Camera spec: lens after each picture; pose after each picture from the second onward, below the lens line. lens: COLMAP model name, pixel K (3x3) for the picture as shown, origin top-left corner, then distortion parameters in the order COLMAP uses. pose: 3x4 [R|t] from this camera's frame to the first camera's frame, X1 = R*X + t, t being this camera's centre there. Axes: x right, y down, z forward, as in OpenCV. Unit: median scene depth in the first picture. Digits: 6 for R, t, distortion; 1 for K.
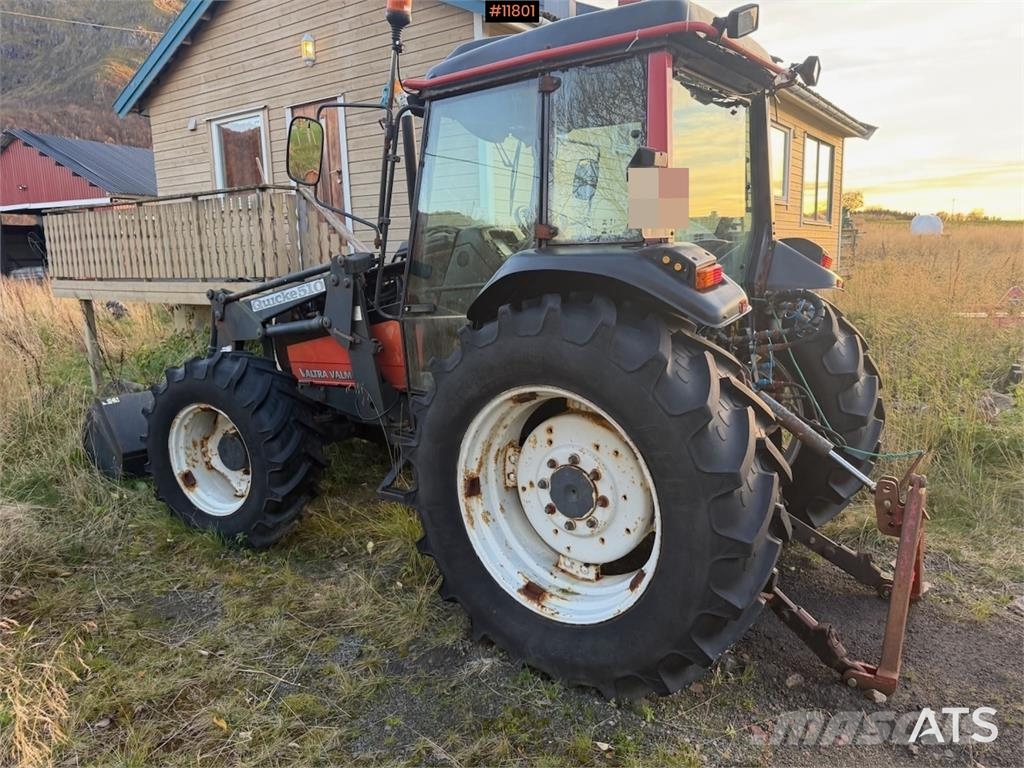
lens RADIAL K [[723.3, 0, 511.2], [0, 723.3, 381.7], [0, 0, 1]] dist [0.050791, -0.058583]
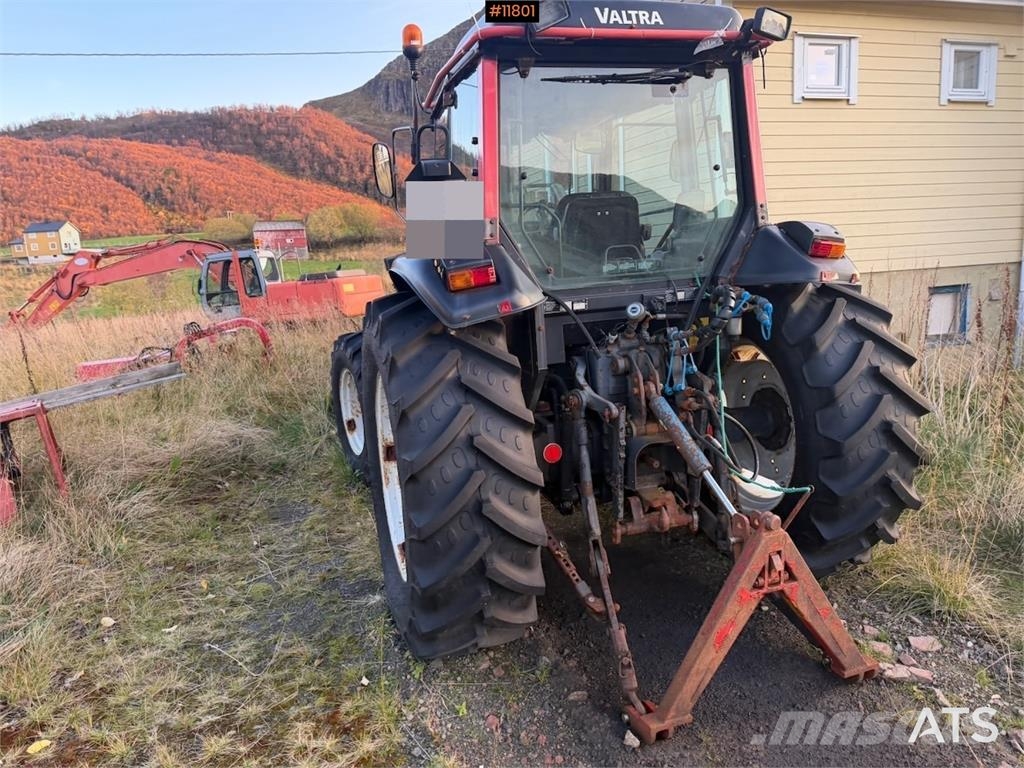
lens RADIAL K [[723.3, 0, 508.6], [0, 723.3, 382.1], [0, 0, 1]] dist [0.050791, -0.058583]
pose [[0.802967, 0.082930, -0.590226, 0.671225], [-0.063392, 0.996539, 0.053778, -0.039322], [0.592643, -0.005767, 0.805445, 0.136299]]
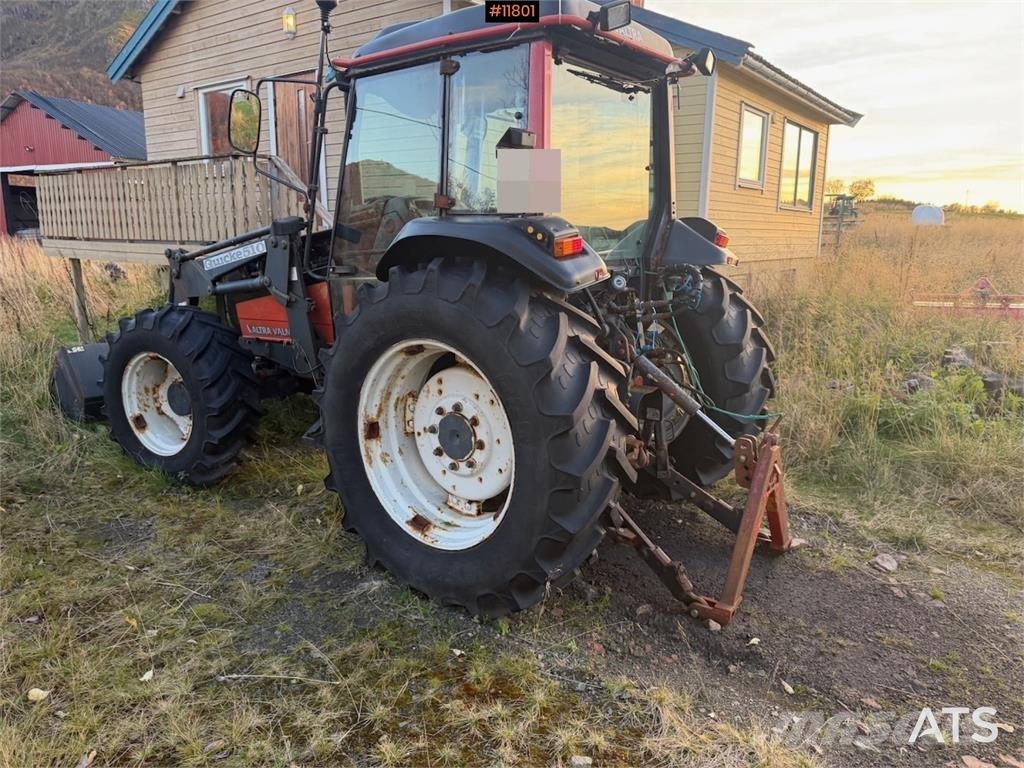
lens RADIAL K [[723.3, 0, 501.8], [0, 723.3, 379.2], [0, 0, 1]] dist [0.050791, -0.058583]
pose [[0.999163, 0.037001, -0.017461, 0.138388], [-0.036532, 0.998982, 0.026482, 0.025558], [0.018423, -0.025822, 0.999497, -0.093124]]
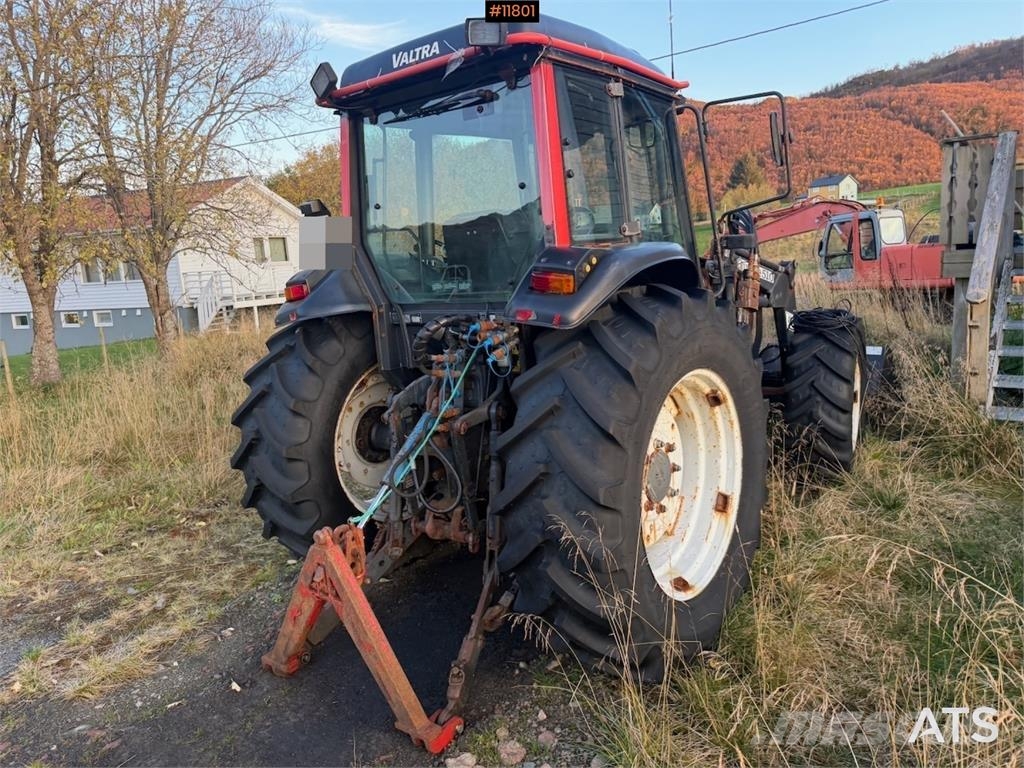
lens RADIAL K [[723.3, 0, 516.3], [0, 723.3, 378.1], [0, 0, 1]] dist [0.050791, -0.058583]
pose [[-0.035205, 0.199446, -0.979276, 1.177544], [-0.104941, 0.973729, 0.202089, -0.221583], [0.993855, 0.109880, -0.013350, 1.036043]]
